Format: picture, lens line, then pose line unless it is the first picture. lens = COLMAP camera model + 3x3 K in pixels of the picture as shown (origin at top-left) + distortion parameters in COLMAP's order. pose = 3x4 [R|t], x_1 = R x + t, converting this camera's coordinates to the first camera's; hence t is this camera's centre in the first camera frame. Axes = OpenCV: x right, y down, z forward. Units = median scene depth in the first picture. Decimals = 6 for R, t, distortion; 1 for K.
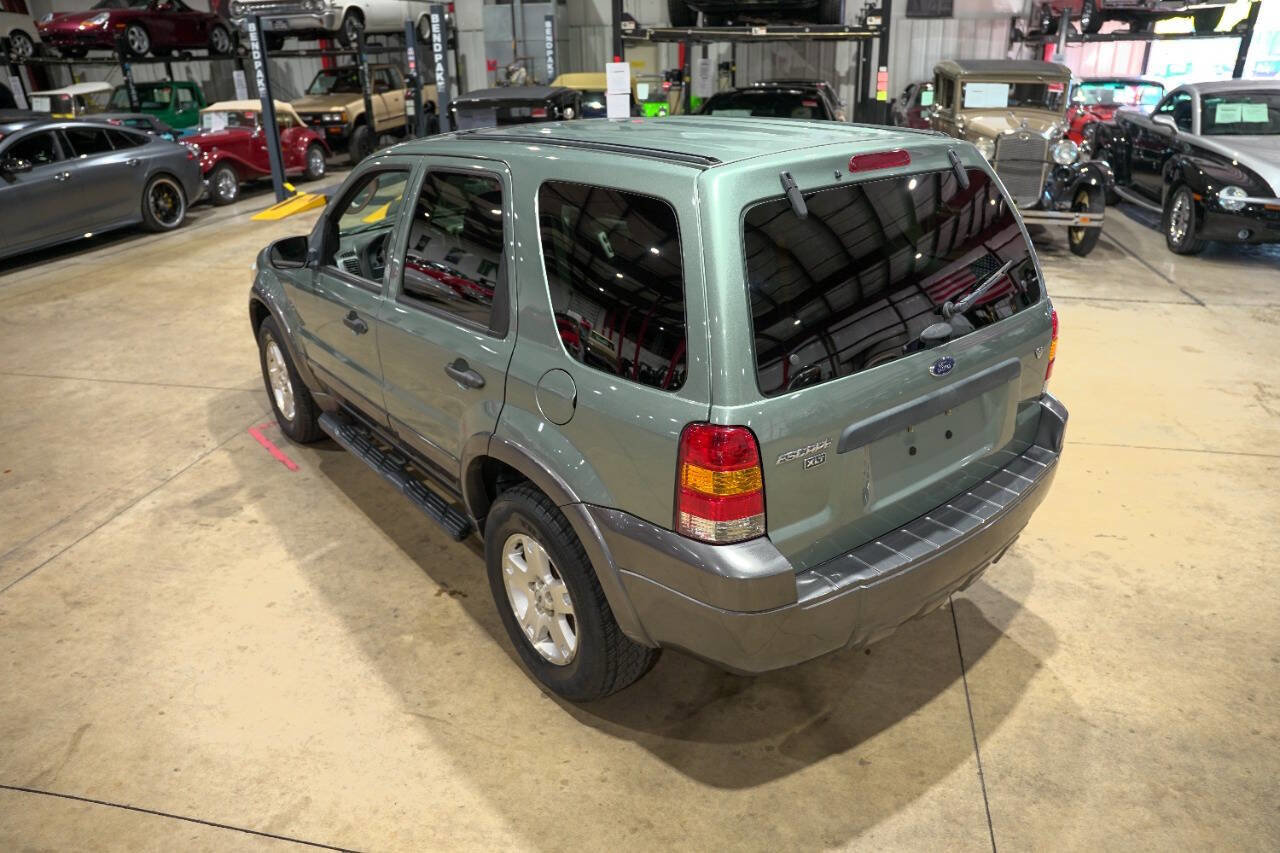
lens RADIAL K [[876.7, 0, 644.4], [0, 876.7, 426.6], [0, 0, 1]] dist [-0.143998, 0.112673]
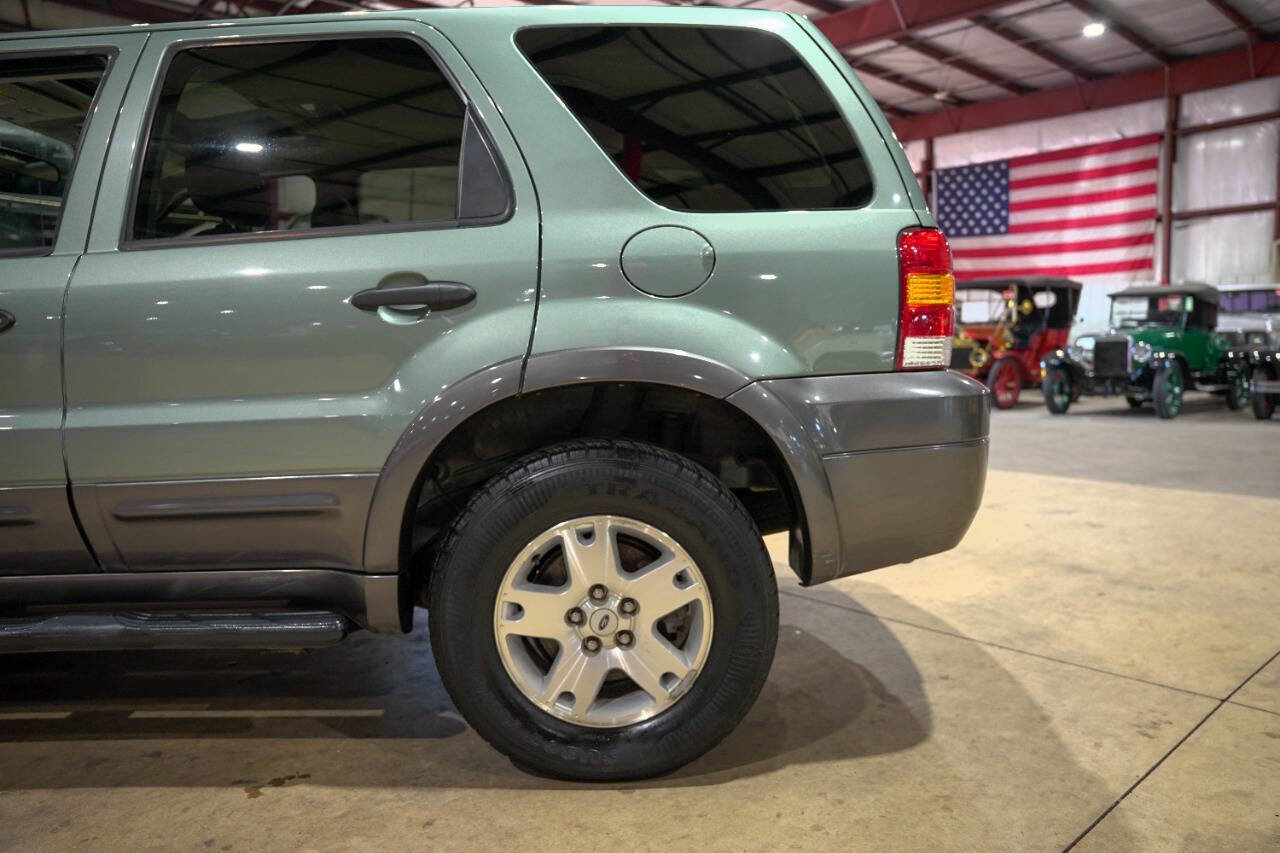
lens RADIAL K [[876.7, 0, 644.4], [0, 876.7, 426.6], [0, 0, 1]] dist [-0.143998, 0.112673]
pose [[0.602898, -0.052164, 0.796111, -0.537744], [0.317505, 0.931125, -0.179437, 0.168441], [-0.731919, 0.360951, 0.577935, 0.501014]]
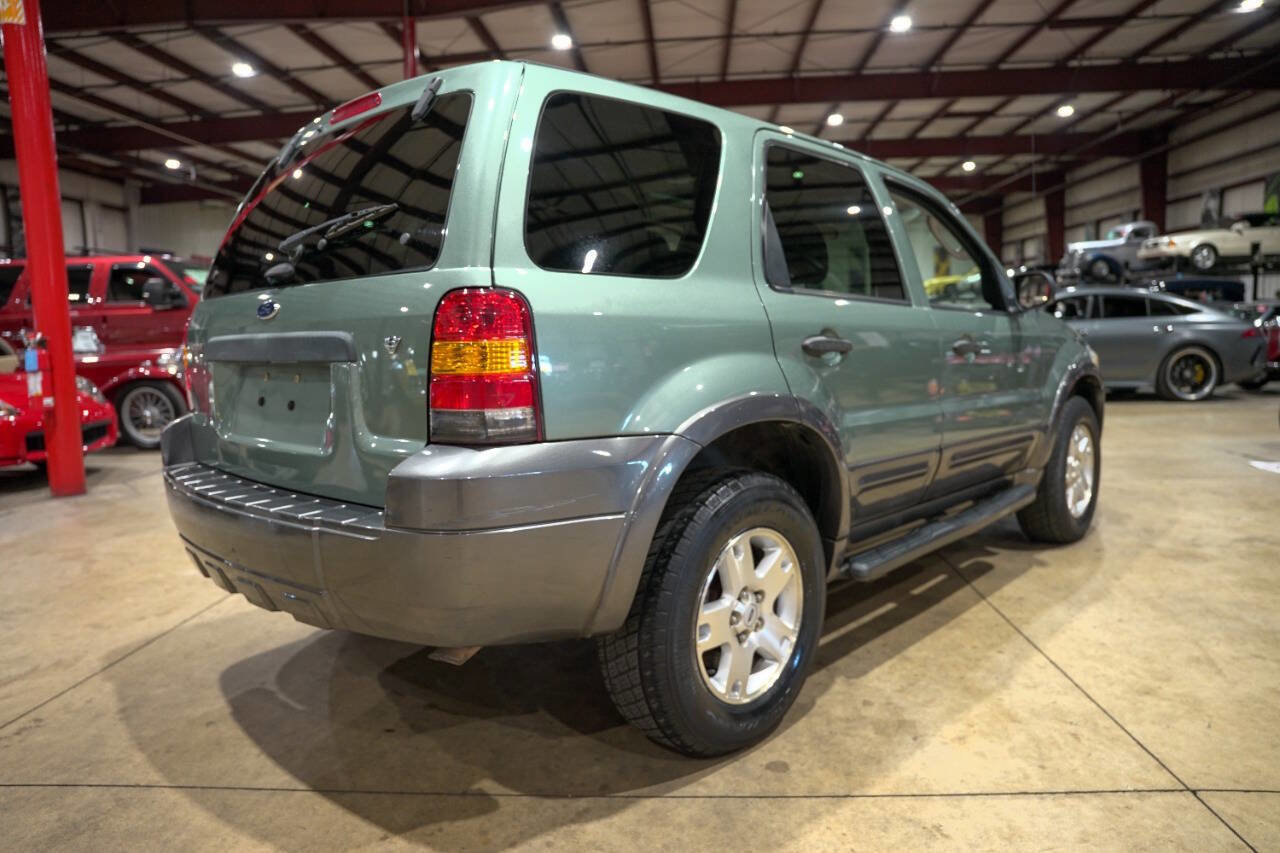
lens RADIAL K [[876.7, 0, 644.4], [0, 876.7, 426.6], [0, 0, 1]] dist [-0.143998, 0.112673]
pose [[0.150806, 0.130963, -0.979850, 0.988911], [-0.379134, 0.923055, 0.065021, -0.126203], [0.912970, 0.361689, 0.188855, 0.941861]]
